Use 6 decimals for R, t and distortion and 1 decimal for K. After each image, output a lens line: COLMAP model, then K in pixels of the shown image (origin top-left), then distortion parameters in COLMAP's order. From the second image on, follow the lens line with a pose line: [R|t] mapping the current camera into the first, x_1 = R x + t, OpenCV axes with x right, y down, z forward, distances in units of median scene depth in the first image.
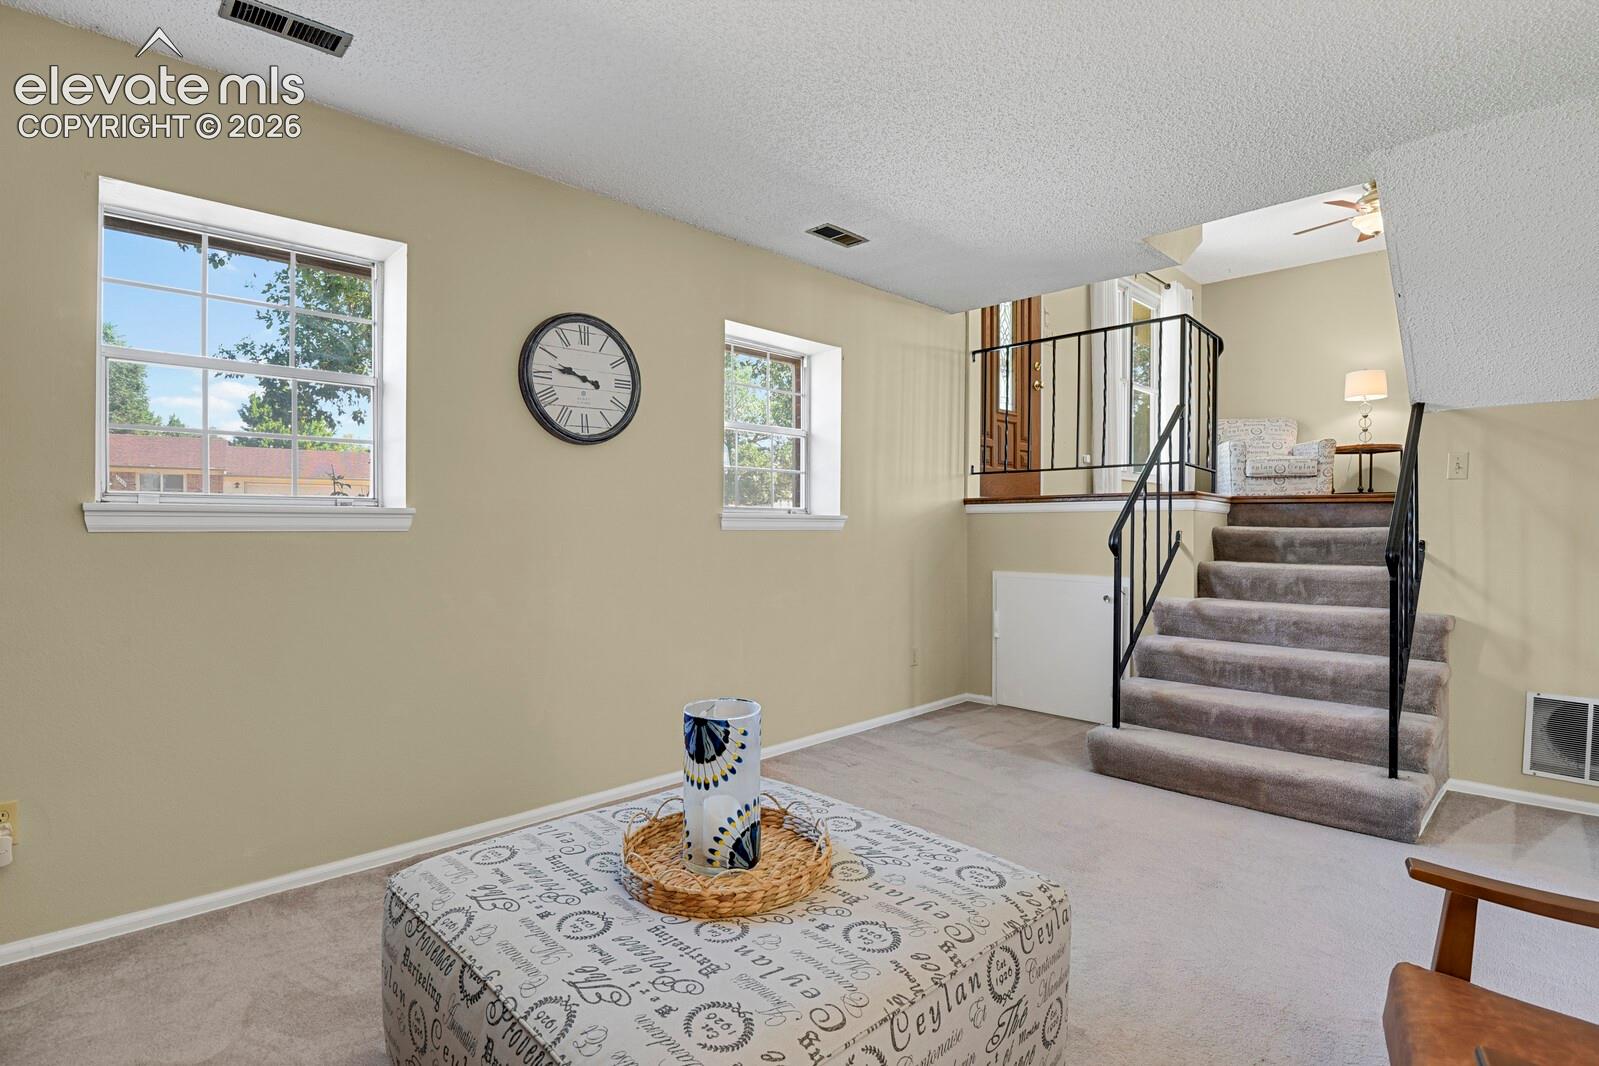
lens RADIAL K [[784.3, 0, 805.9], [0, 784.3, 538.2], [0, 0, 1]] dist [-0.024529, -0.003708]
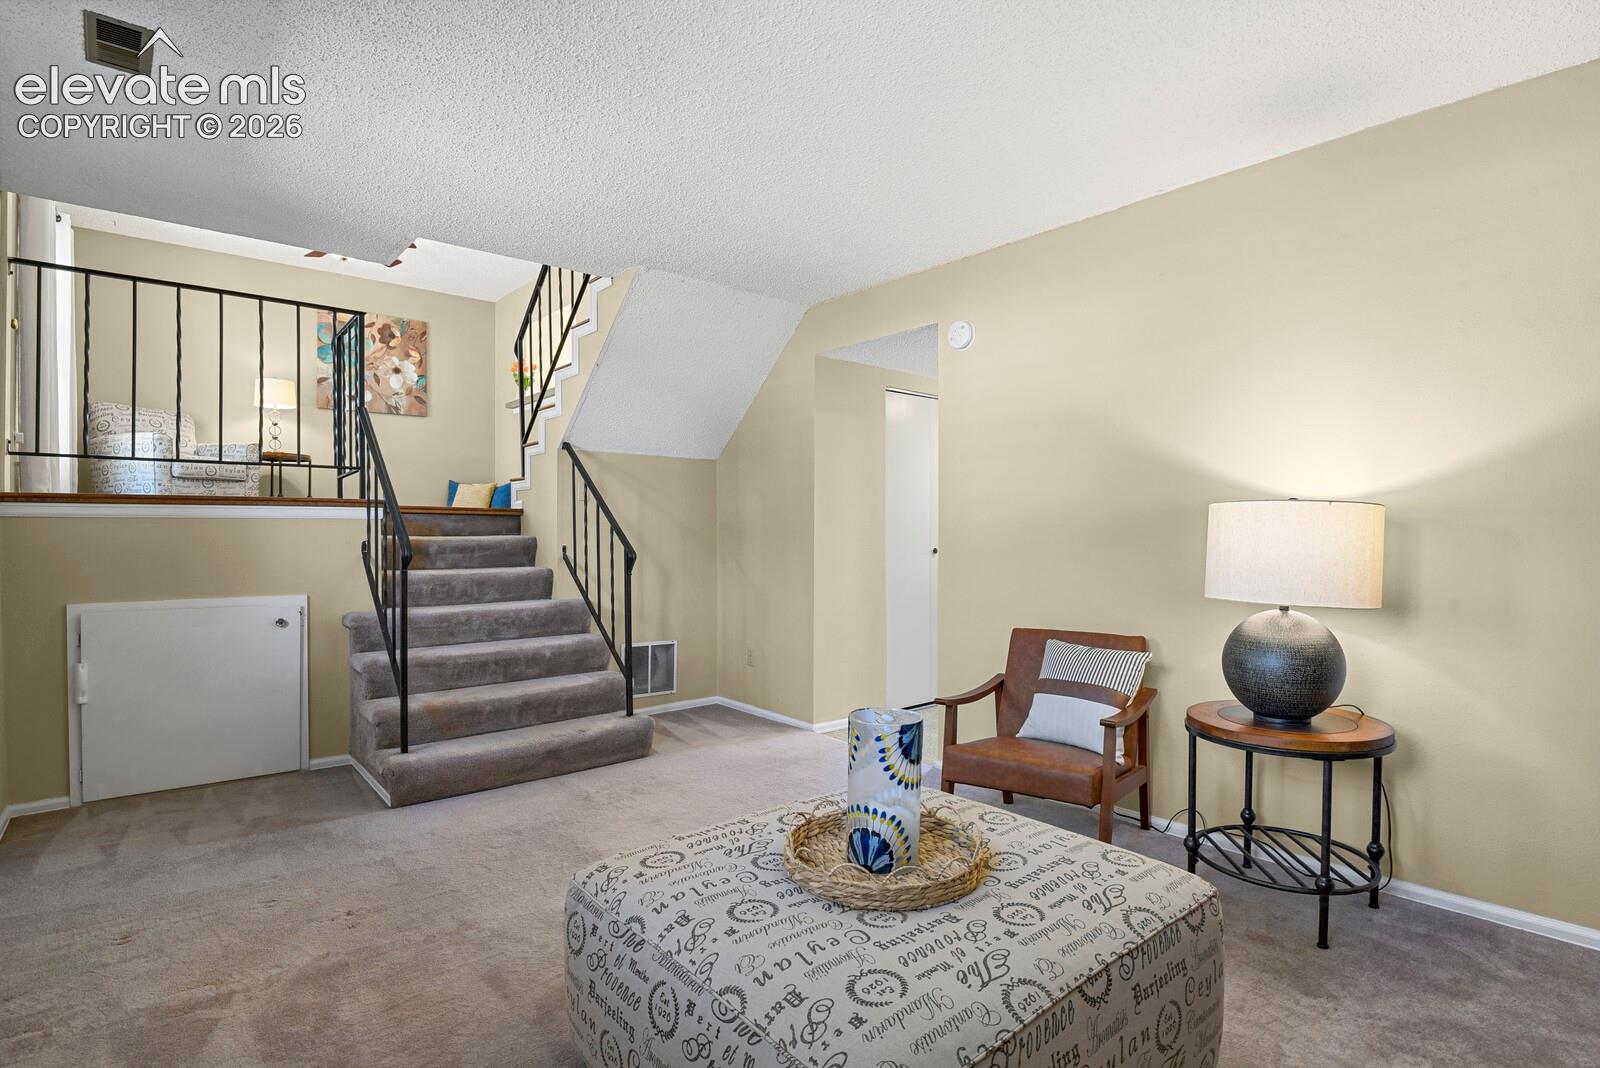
lens RADIAL K [[784.8, 0, 835.0], [0, 784.8, 545.6], [0, 0, 1]] dist [-0.024529, -0.003708]
pose [[0.053042, -0.018924, 0.998413, -0.532495], [0.014935, 0.999724, 0.018155, -0.015217], [-0.998481, 0.013948, 0.053310, 0.462236]]
